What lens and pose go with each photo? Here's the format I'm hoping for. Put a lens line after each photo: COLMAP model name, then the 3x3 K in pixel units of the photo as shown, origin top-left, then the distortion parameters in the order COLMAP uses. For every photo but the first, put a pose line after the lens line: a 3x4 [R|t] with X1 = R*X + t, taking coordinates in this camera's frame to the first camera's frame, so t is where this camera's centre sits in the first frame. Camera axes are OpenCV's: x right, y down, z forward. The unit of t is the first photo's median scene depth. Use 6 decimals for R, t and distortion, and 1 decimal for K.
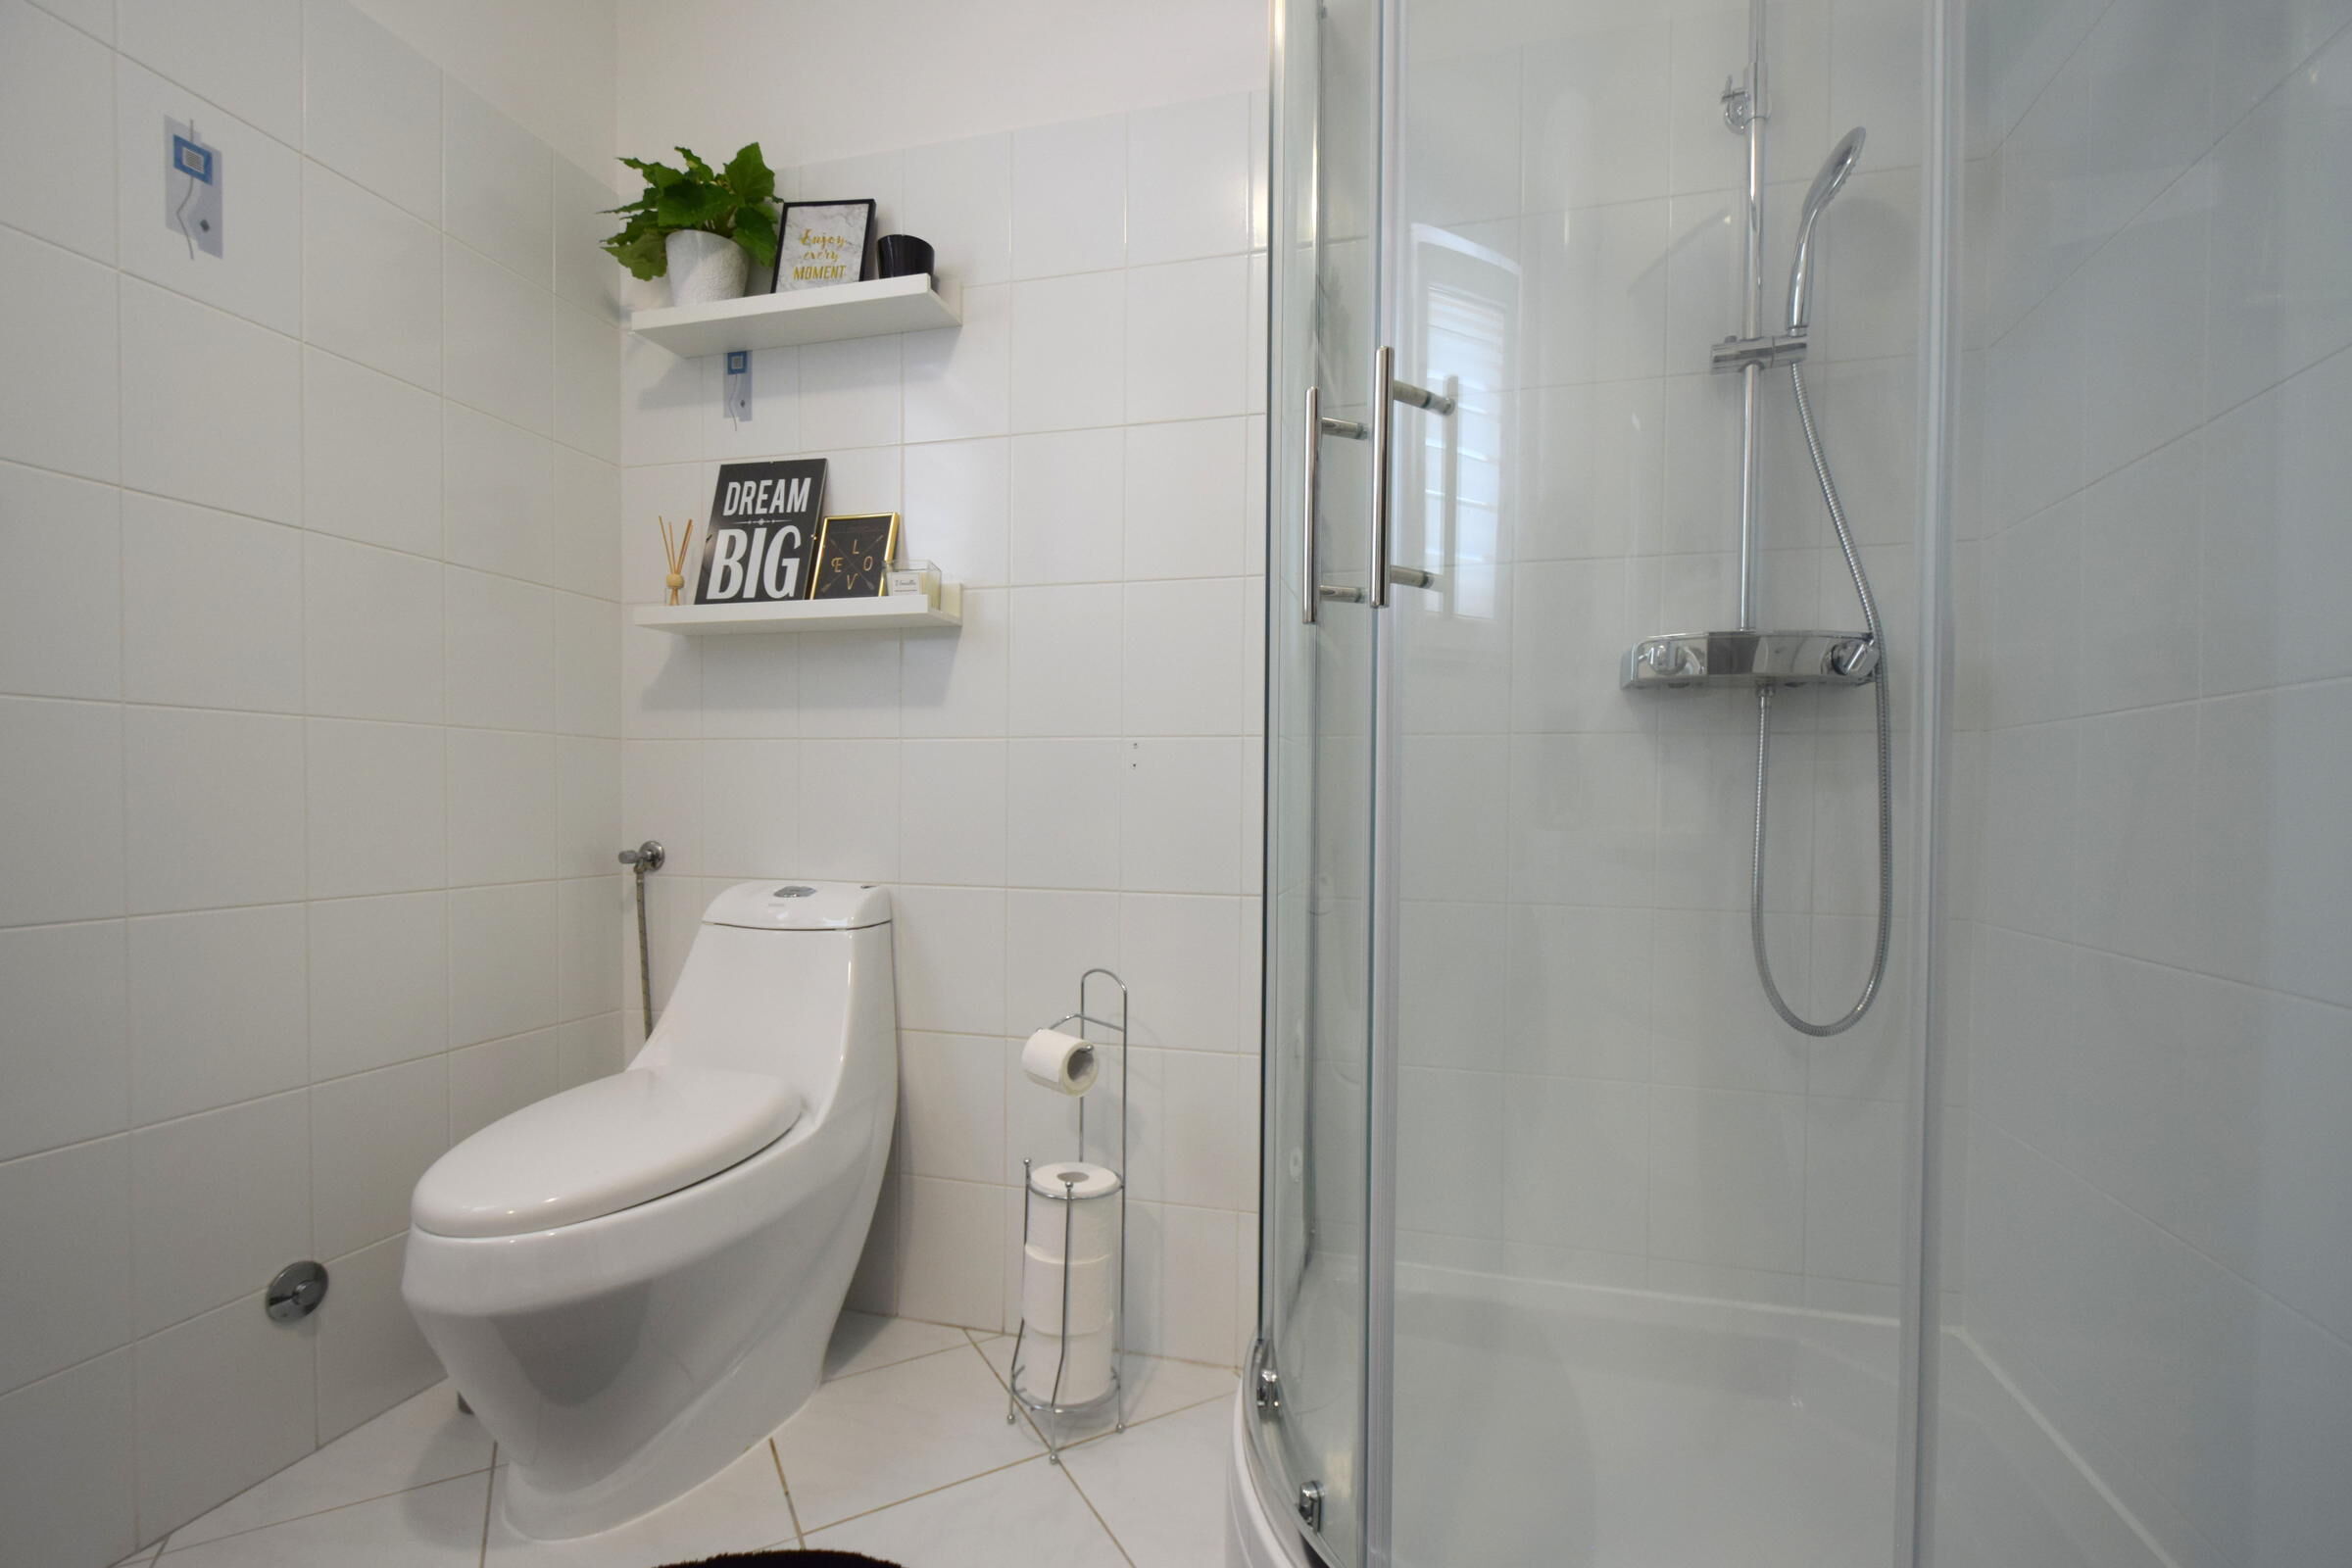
lens RADIAL K [[1044.0, 0, 1181.8], [0, 1044.0, 819.6], [0, 0, 1]] dist [0.009778, -0.006477]
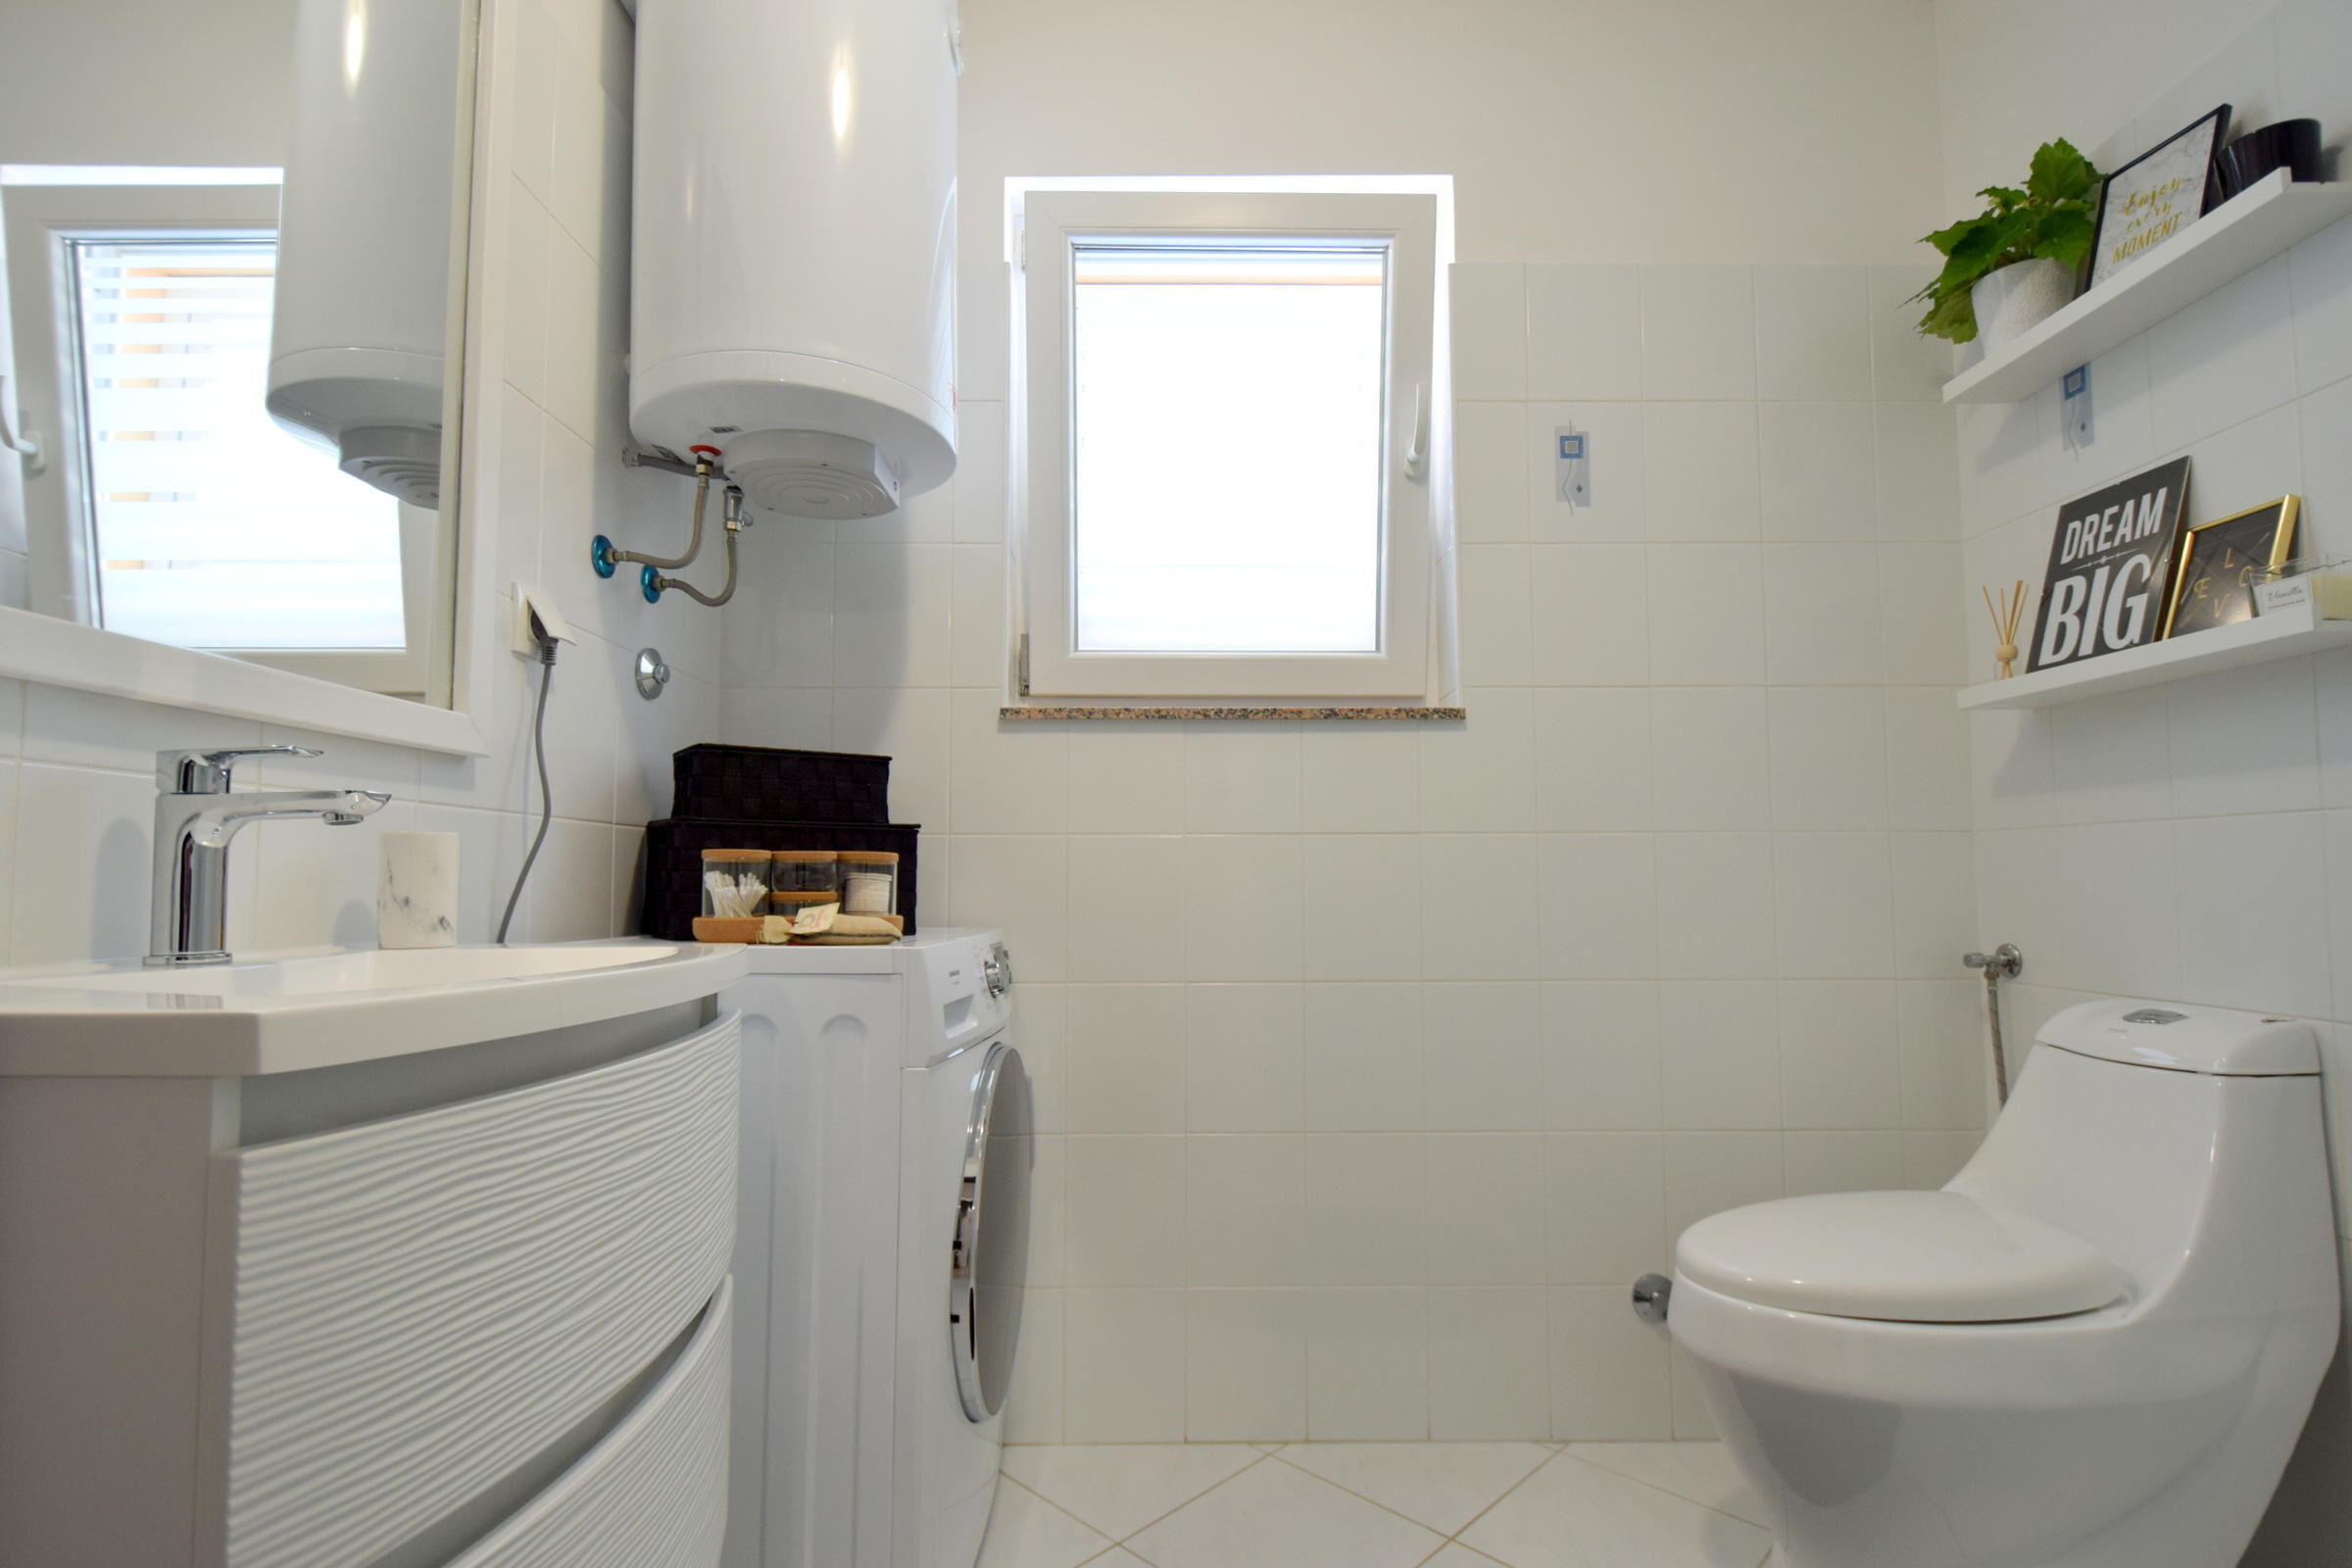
lens RADIAL K [[1101.4, 0, 1187.4], [0, 1101.4, 821.1], [0, 0, 1]] dist [0.012286, -0.011526]
pose [[0.266086, -0.063437, -0.961860, 0.235619], [-0.015528, 0.997421, -0.070078, -0.007527], [0.963824, 0.033583, 0.264415, 0.083999]]
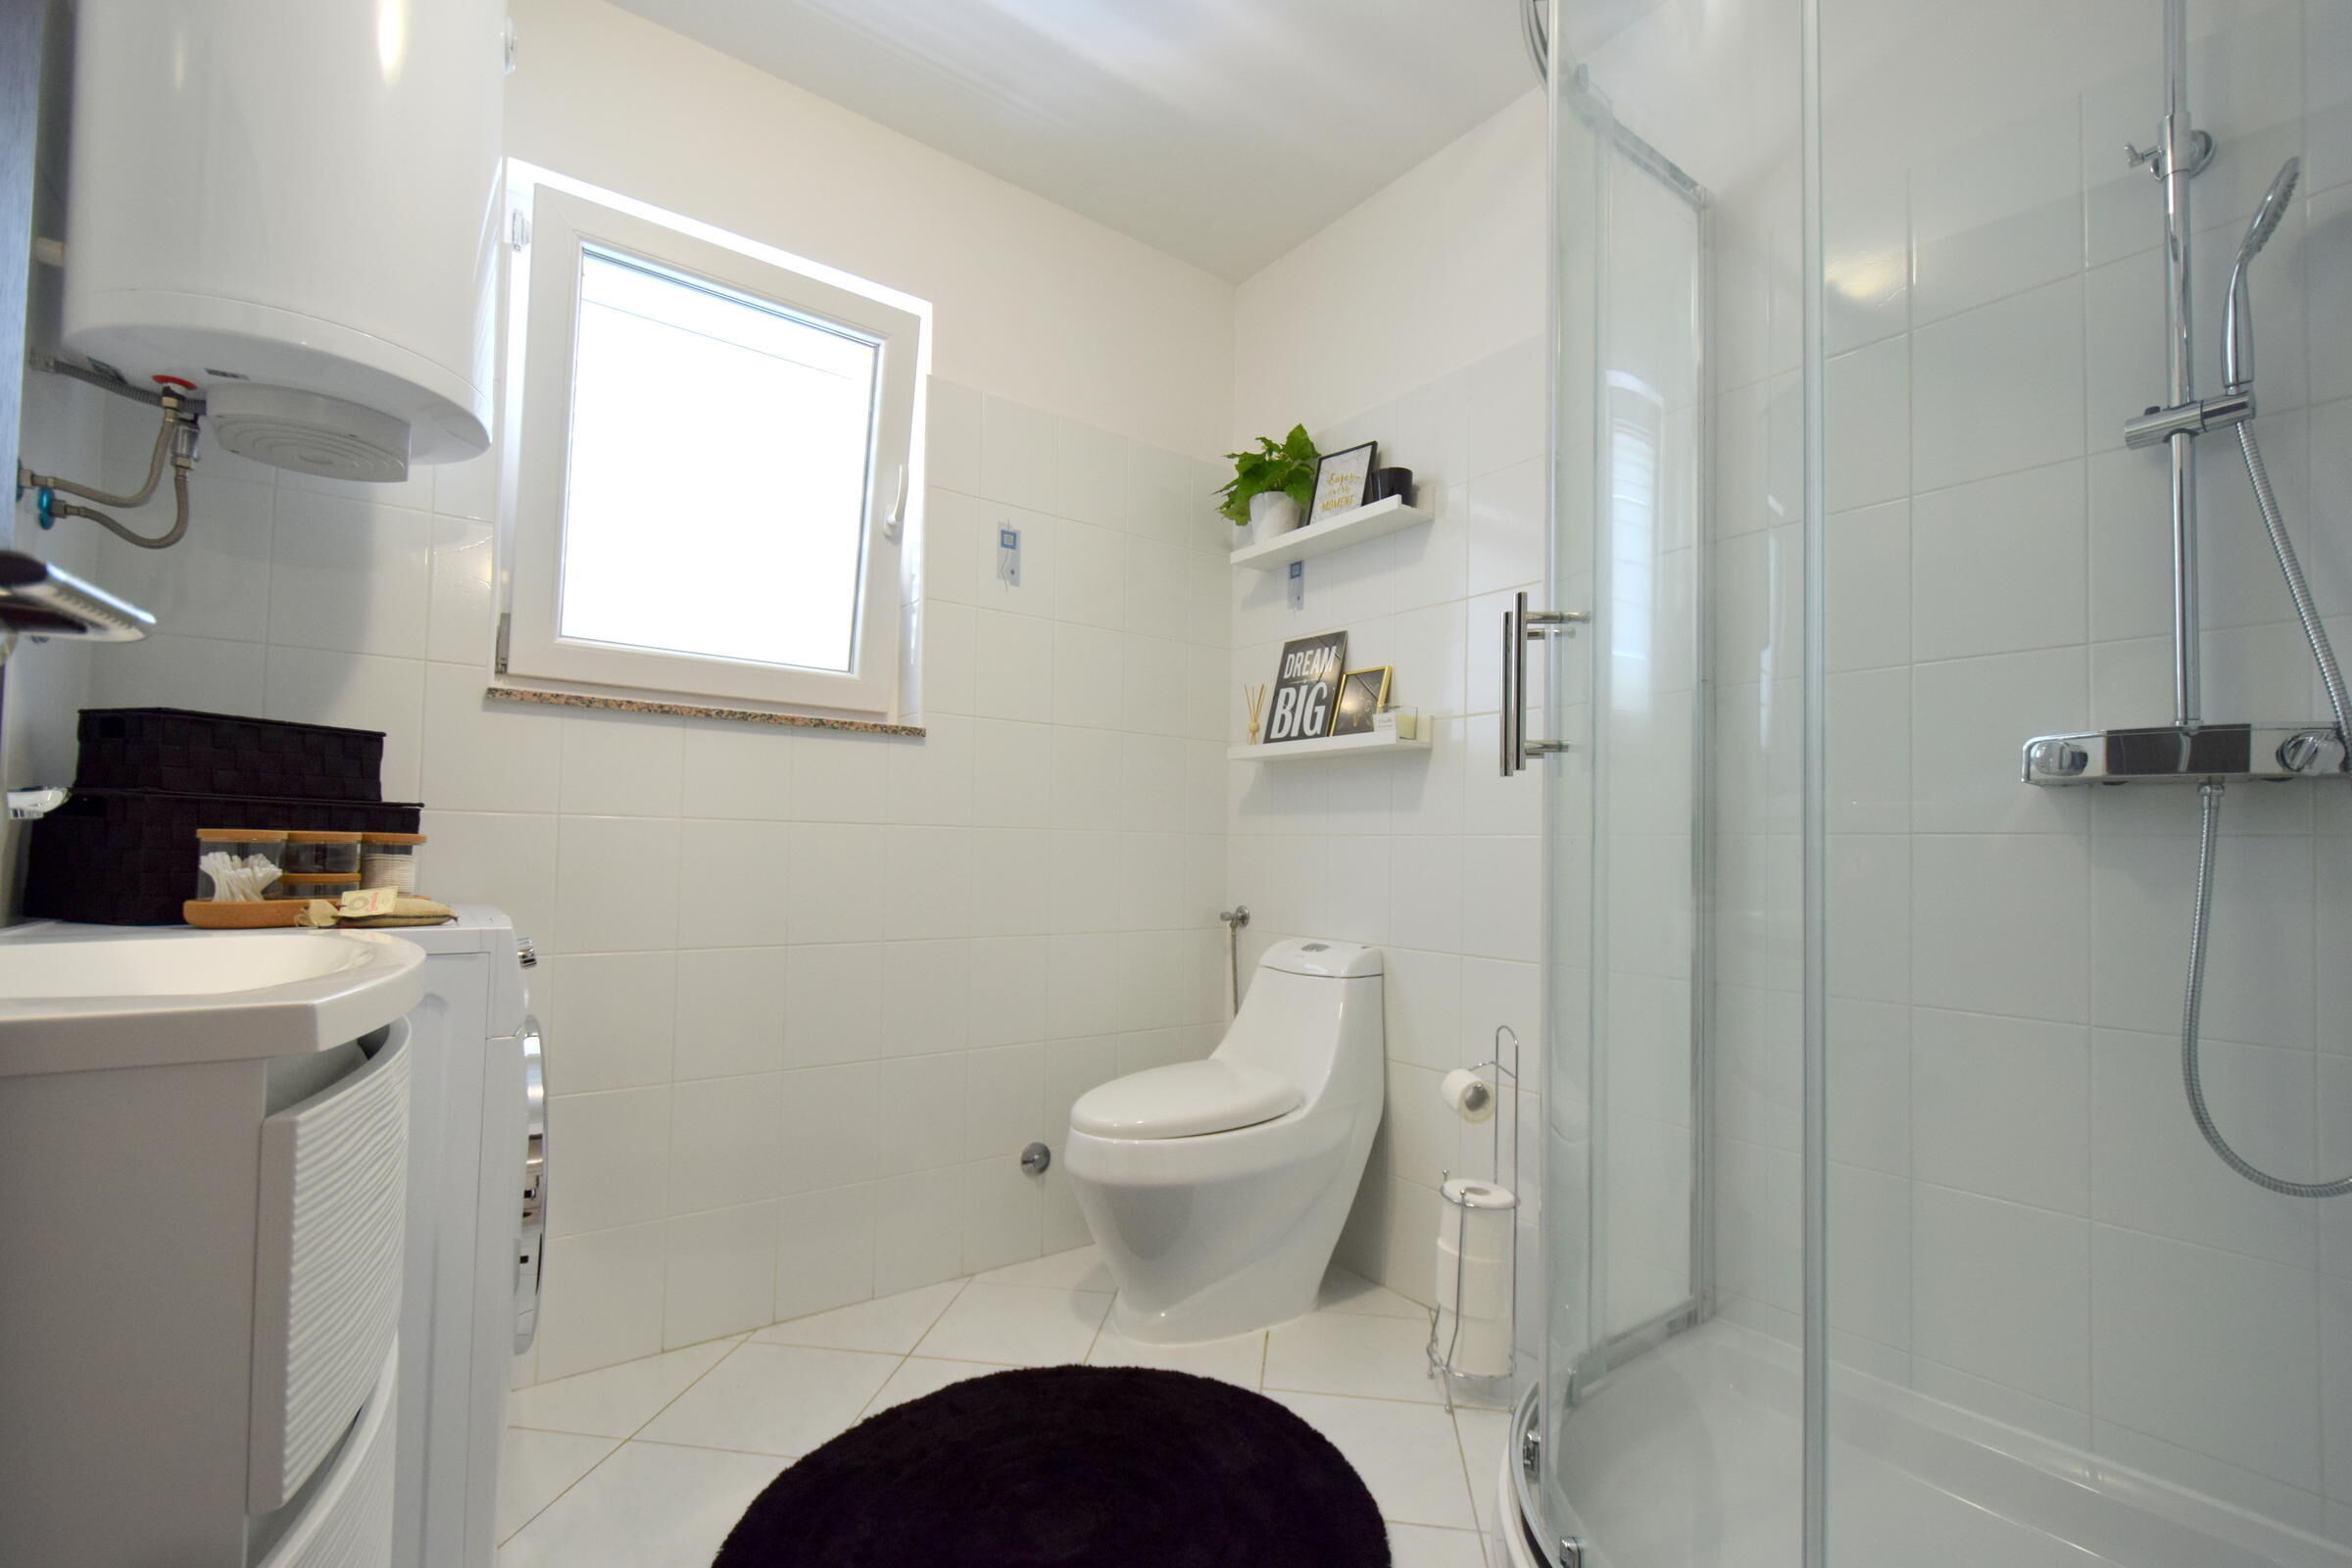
lens RADIAL K [[1022.7, 0, 1186.2], [0, 1022.7, 821.3], [0, 0, 1]] dist [0.007204, -0.006684]
pose [[0.787713, -0.011662, -0.615932, 0.323713], [-0.025306, 0.998364, -0.051267, -0.023351], [0.615523, 0.055970, 0.786129, -0.170173]]
